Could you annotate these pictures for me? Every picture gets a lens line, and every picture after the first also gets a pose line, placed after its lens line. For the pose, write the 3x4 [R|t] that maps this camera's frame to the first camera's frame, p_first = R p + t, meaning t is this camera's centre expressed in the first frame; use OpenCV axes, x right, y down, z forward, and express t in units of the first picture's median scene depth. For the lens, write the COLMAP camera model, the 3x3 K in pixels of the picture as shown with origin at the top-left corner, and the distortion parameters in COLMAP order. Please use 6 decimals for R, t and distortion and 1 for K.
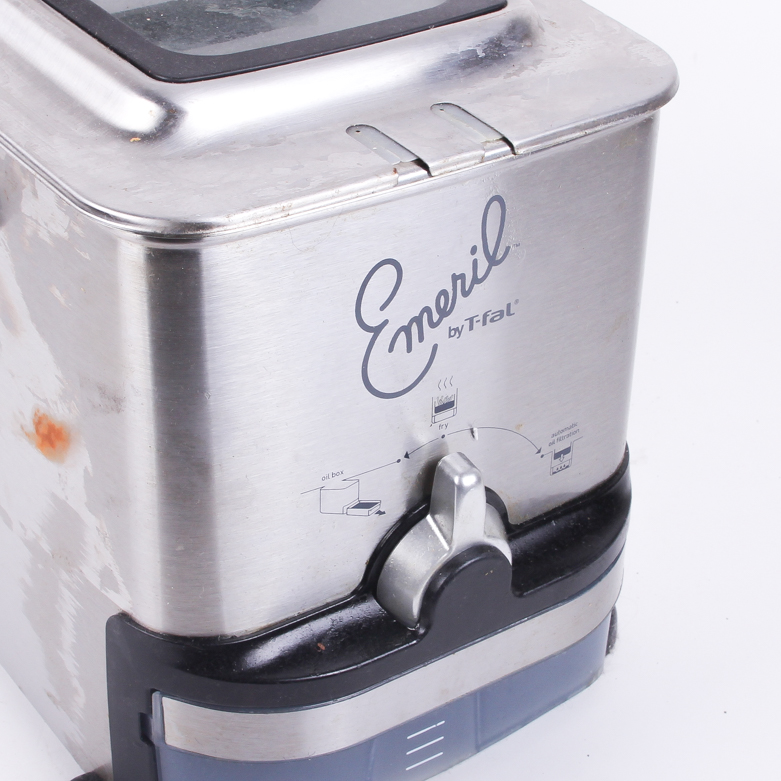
lens RADIAL K [[2006.8, 0, 390.3], [0, 2006.8, 341.0], [0, 0, 1]] dist [-0.097492, 0.250647]
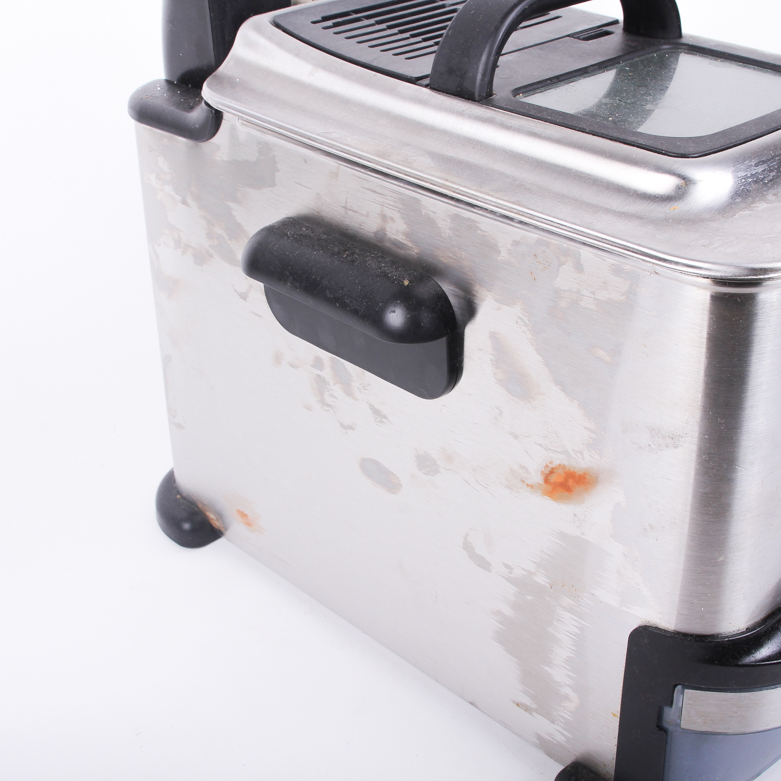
lens RADIAL K [[1269.6, 0, 390.5], [0, 1269.6, 390.5], [0, 0, 1]] dist [-0.058492, -0.052370]
pose [[0.983476, -0.128283, 0.127746, -0.364238], [0.132964, 0.990703, -0.028779, 0.002132], [-0.122867, 0.045289, 0.991389, 0.283741]]
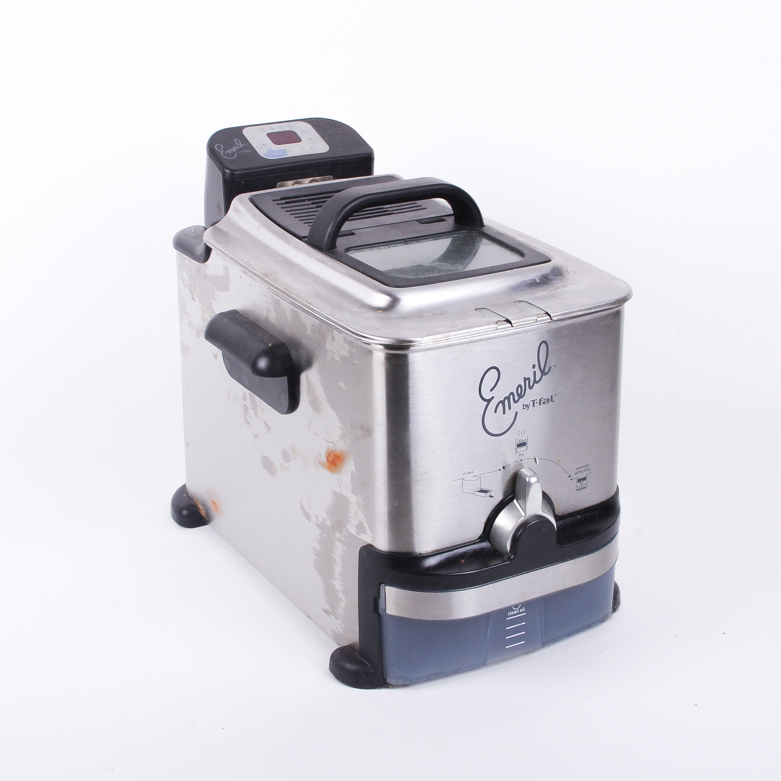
lens RADIAL K [[1643.1, 0, 390.5], [0, 1643.1, 390.5], [0, 0, 1]] dist [-0.036414, -0.056185]
pose [[0.996453, -0.002761, -0.084101, 0.035349], [-0.012973, 0.982473, -0.185955, 0.301319], [0.083140, 0.186386, 0.978952, -0.715393]]
